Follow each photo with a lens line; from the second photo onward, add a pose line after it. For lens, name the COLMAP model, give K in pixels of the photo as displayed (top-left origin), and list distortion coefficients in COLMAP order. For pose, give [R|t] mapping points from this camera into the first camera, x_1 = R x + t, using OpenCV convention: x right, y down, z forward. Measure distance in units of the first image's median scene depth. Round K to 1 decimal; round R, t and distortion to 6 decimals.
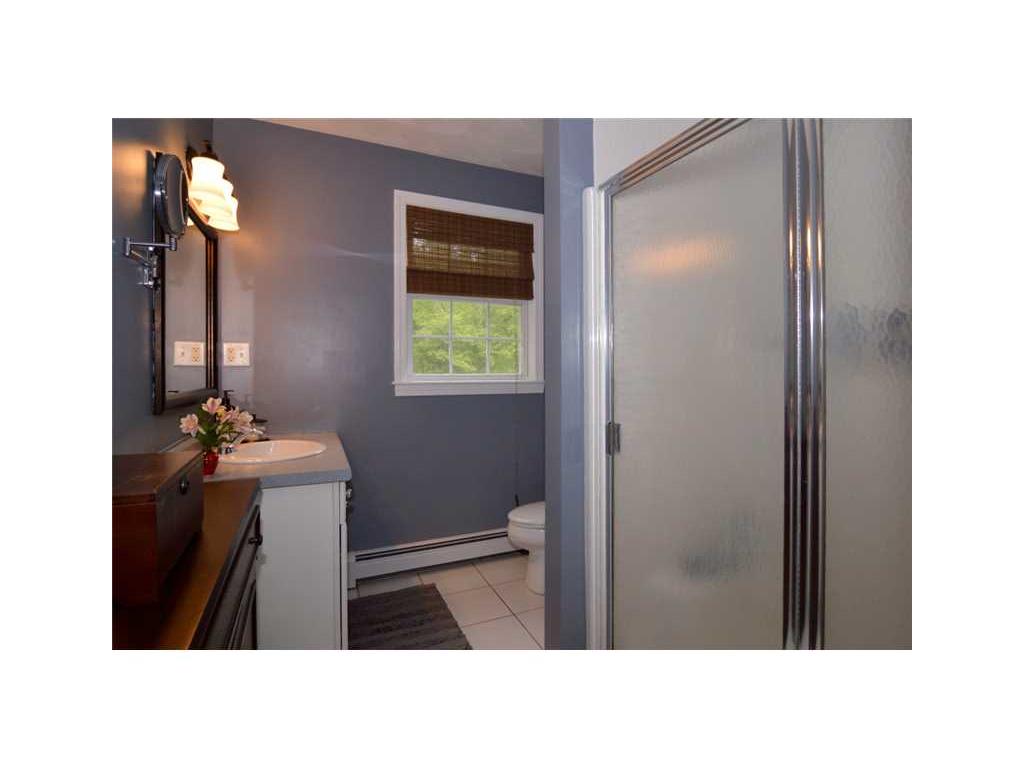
lens RADIAL K [[439.2, 0, 513.6], [0, 439.2, 381.6], [0, 0, 1]] dist [-0.022211, -0.000678]
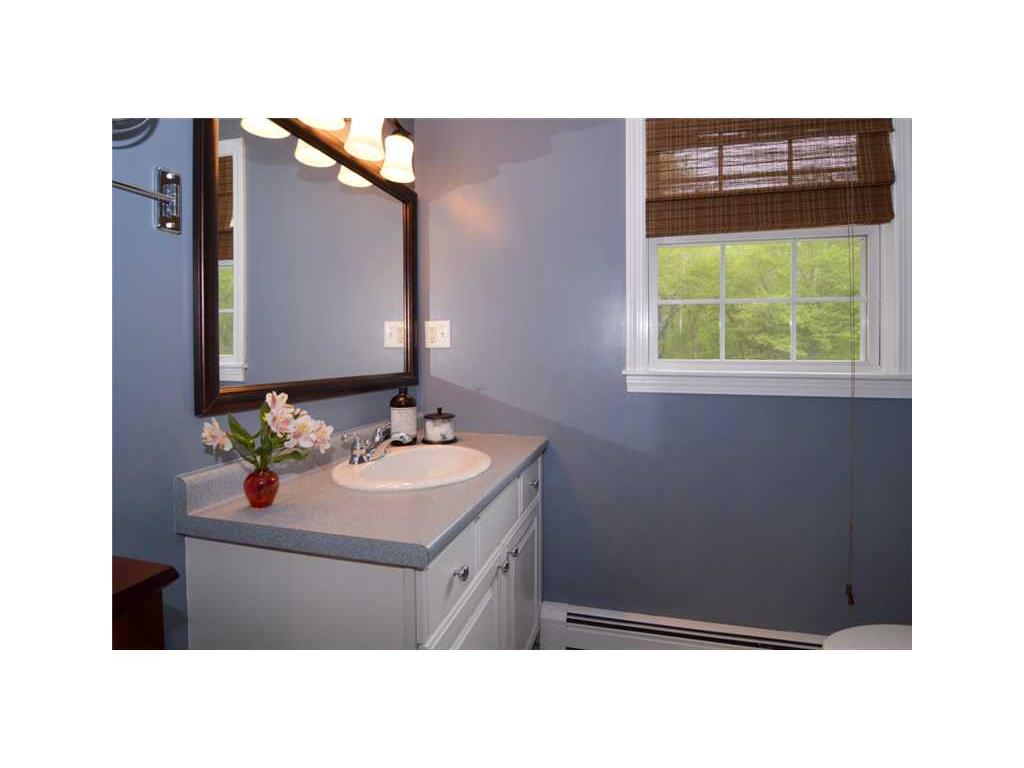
lens RADIAL K [[439.2, 0, 522.5], [0, 439.2, 356.6], [0, 0, 1]] dist [-0.022211, -0.000678]
pose [[0.789901, 0.006485, -0.613200, 0.013700], [-0.019694, 0.999697, -0.014798, -0.007971], [0.612918, 0.023765, 0.789789, 0.373624]]
